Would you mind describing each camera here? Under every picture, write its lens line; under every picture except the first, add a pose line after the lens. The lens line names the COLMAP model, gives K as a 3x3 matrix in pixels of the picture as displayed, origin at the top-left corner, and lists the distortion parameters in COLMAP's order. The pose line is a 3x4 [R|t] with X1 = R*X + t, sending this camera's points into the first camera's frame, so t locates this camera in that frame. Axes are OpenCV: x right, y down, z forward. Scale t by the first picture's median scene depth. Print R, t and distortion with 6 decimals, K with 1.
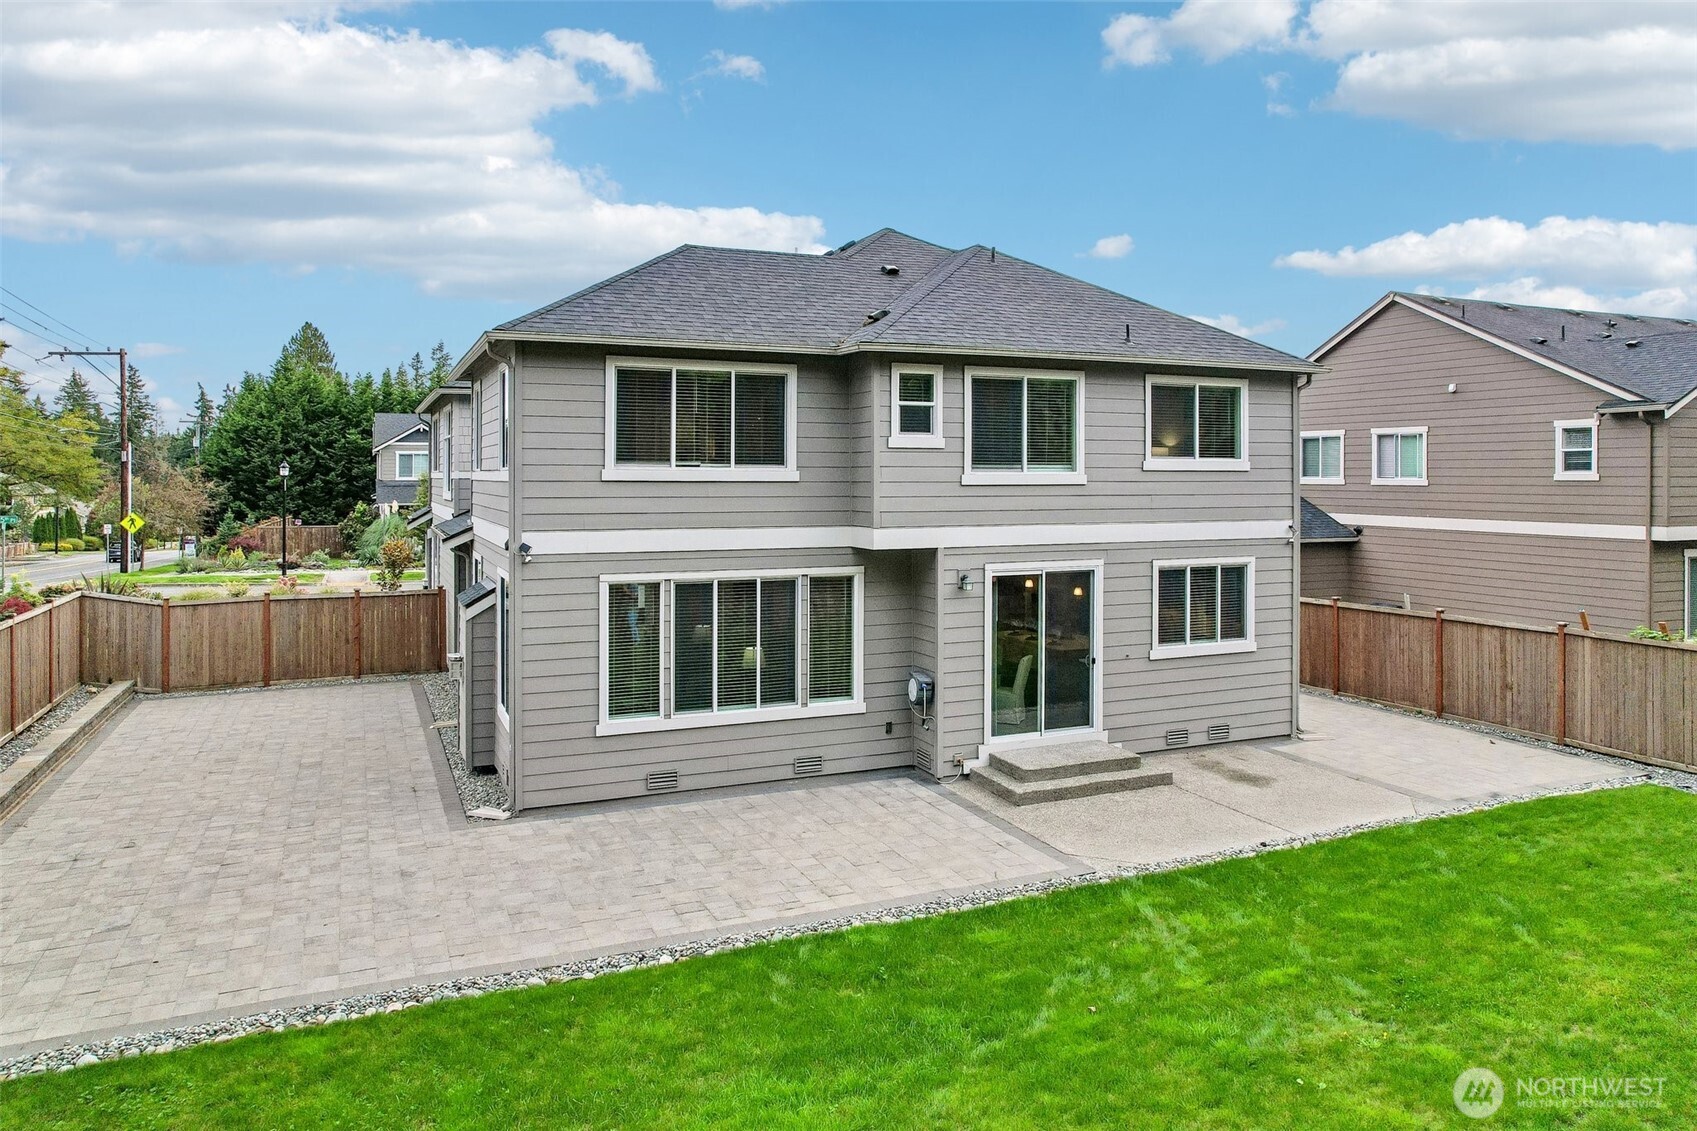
lens RADIAL K [[1115.0, 0, 847.0], [0, 1115.0, 464.6], [0, 0, 1]] dist [-0.039344, -0.000585]
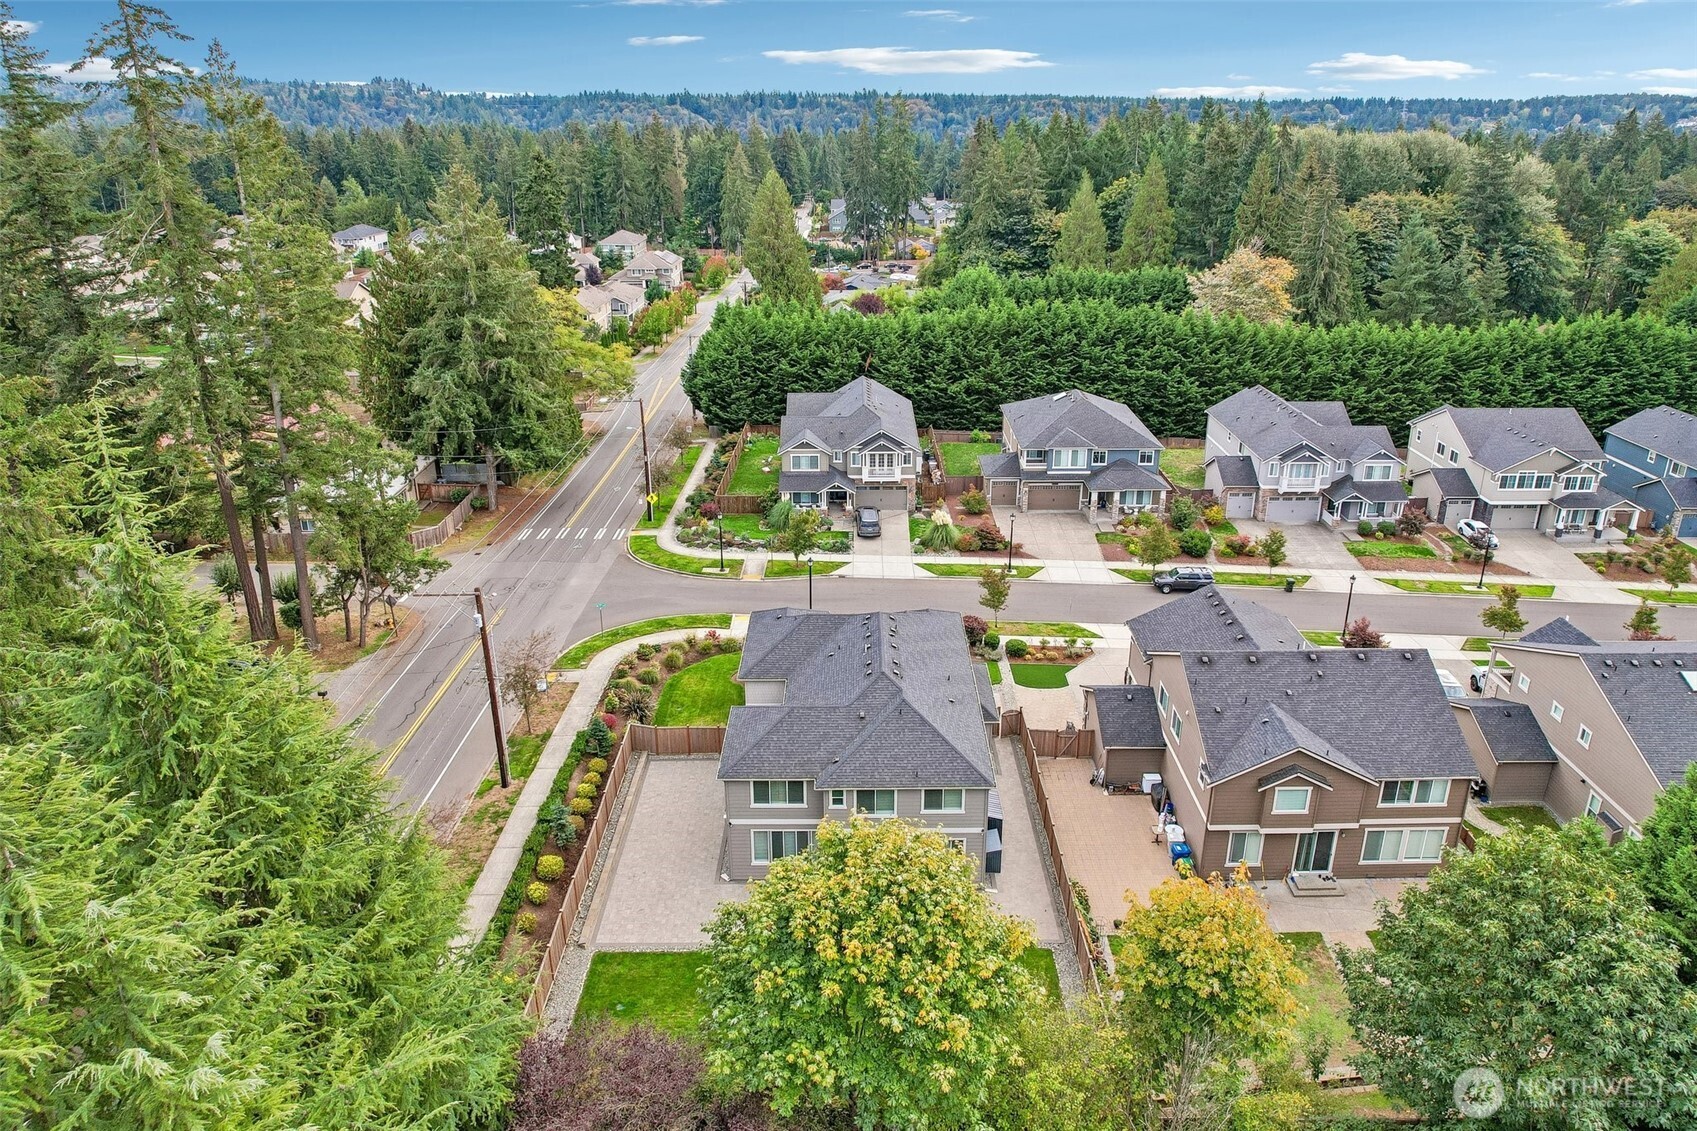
lens RADIAL K [[1115.0, 0, 847.0], [0, 1115.0, 464.6], [0, 0, 1]] dist [-0.039344, -0.000585]
pose [[0.913920, 0.110049, -0.390690, 1.236404], [0.008817, 0.956934, 0.290172, -1.909699], [0.405798, -0.268639, 0.873591, -1.584059]]
